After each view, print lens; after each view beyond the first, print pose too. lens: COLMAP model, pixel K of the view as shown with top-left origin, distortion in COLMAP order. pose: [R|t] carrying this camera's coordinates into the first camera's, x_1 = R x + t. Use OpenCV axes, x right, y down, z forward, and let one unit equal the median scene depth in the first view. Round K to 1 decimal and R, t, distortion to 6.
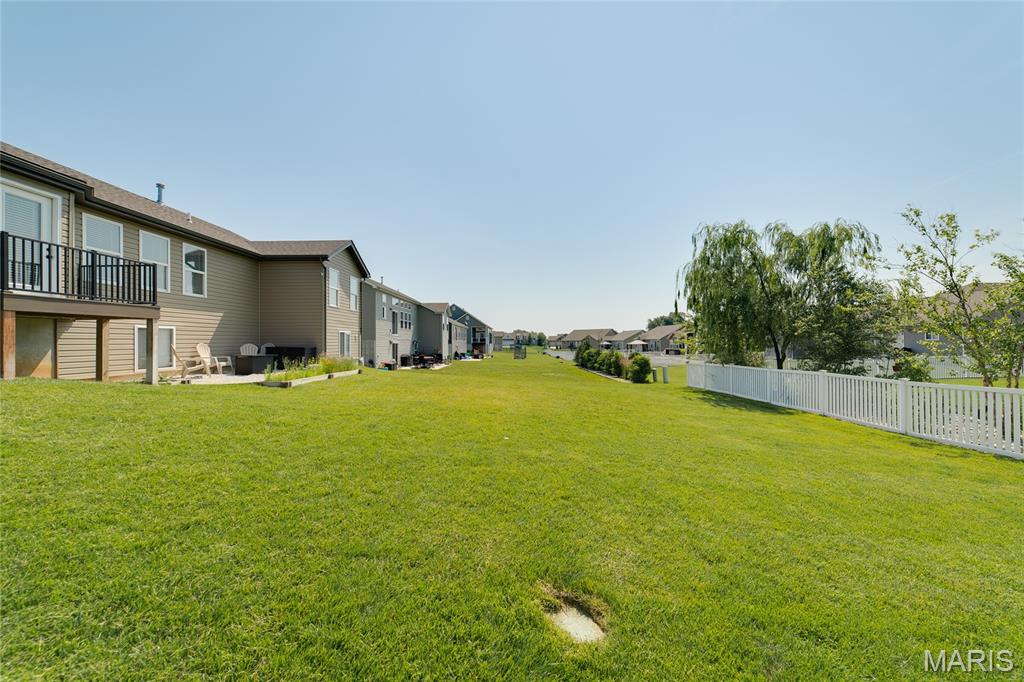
lens RADIAL K [[400.3, 0, 512.0], [0, 400.3, 341.0], [0, 0, 1]] dist [-0.000392, -0.000052]
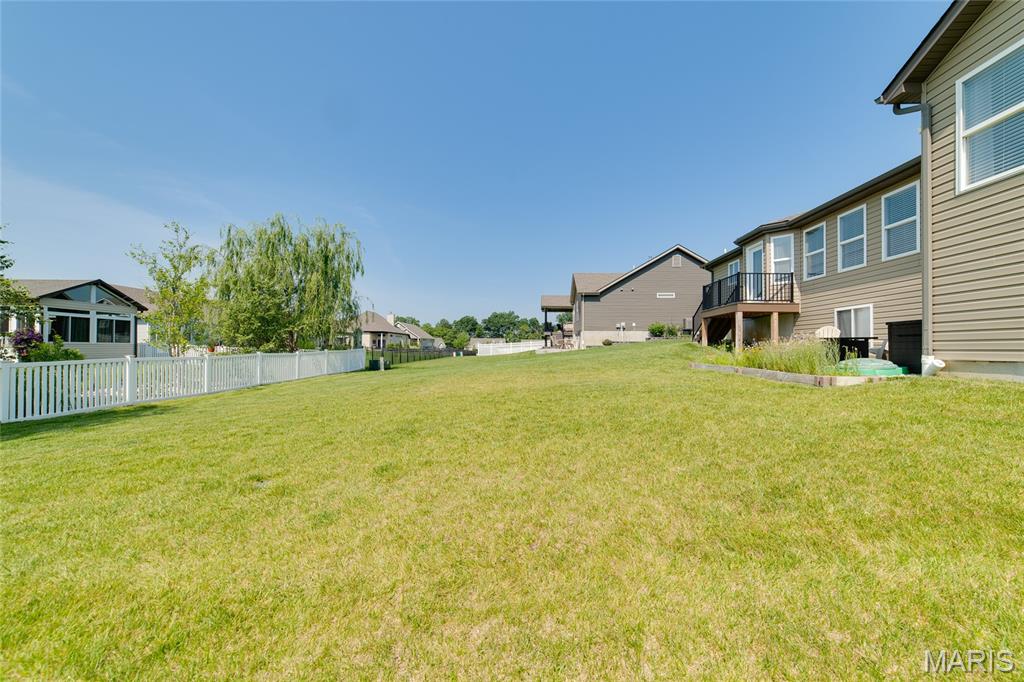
lens RADIAL K [[400.3, 0, 512.0], [0, 400.3, 341.0], [0, 0, 1]] dist [-0.000392, -0.000052]
pose [[-0.998275, 0.006622, 0.058345, -0.100028], [0.005517, 0.999803, -0.019082, 0.039939], [-0.058460, -0.018727, -0.998114, 1.389476]]
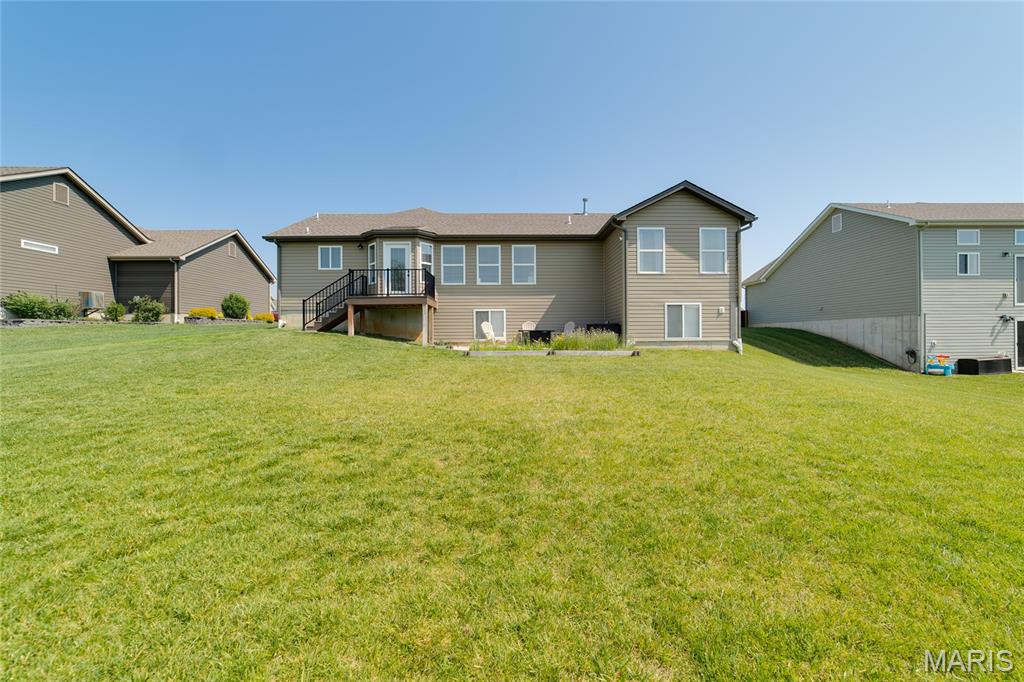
lens RADIAL K [[400.3, 0, 512.0], [0, 400.3, 341.0], [0, 0, 1]] dist [-0.000392, -0.000052]
pose [[0.032179, 0.001919, -0.999480, 0.366607], [0.004917, 0.999986, 0.002078, 0.049742], [0.999470, -0.004981, 0.032169, 0.722840]]
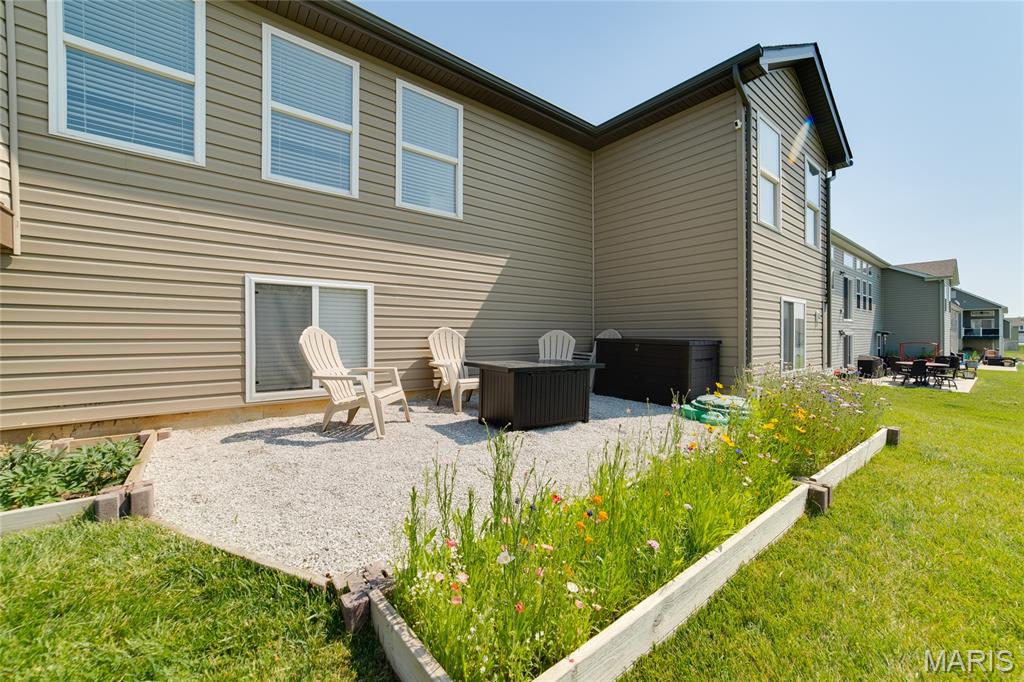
lens RADIAL K [[399.5, 0, 513.7], [0, 399.5, 333.4], [0, 0, 1]] dist [-0.000565, -0.000041]
pose [[0.625735, 0.004618, -0.780022, -0.325992], [-0.004218, 0.999988, 0.002537, 0.008485], [0.780024, 0.001702, 0.625747, 0.635171]]
